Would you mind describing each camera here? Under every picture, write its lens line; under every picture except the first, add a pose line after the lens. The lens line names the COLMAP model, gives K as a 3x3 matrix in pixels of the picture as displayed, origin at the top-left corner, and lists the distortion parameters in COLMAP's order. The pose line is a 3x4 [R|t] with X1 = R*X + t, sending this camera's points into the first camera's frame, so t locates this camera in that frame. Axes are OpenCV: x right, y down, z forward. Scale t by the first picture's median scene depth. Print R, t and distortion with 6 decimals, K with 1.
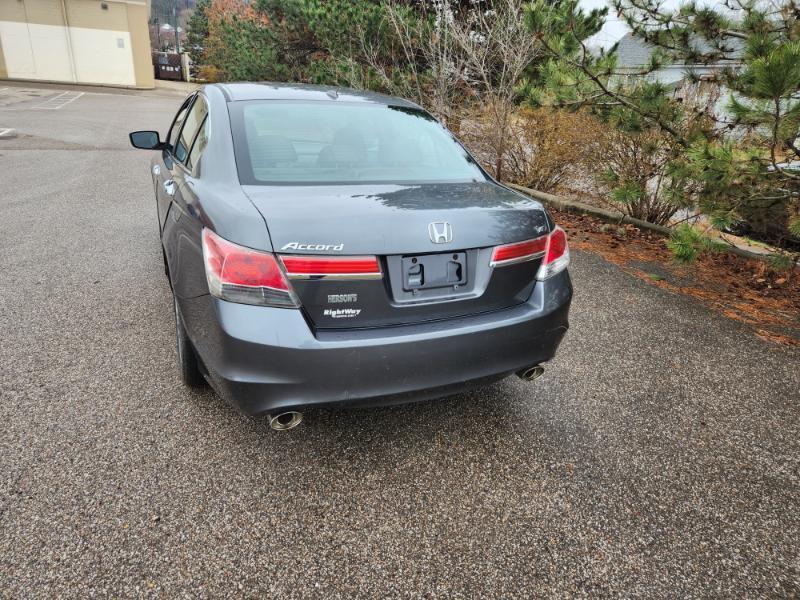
lens RADIAL K [[491.4, 0, 397.1], [0, 491.4, 296.9], [0, 0, 1]] dist [0.047708, -0.033089]
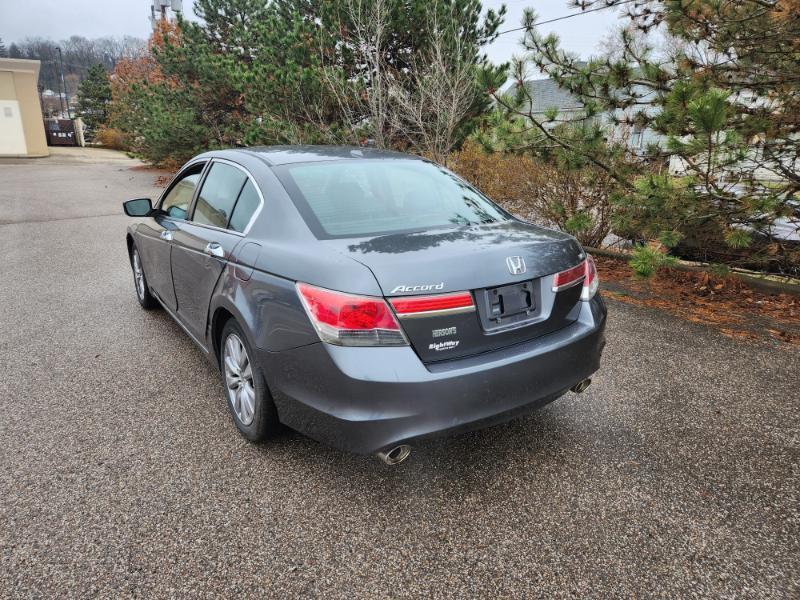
lens RADIAL K [[491.4, 0, 395.0], [0, 491.4, 299.0], [0, 0, 1]] dist [0.047708, -0.033089]
pose [[0.984305, -0.100773, 0.144876, -0.303036], [0.112895, 0.990539, -0.078020, 0.002462], [-0.135643, 0.093151, 0.986369, -0.063456]]
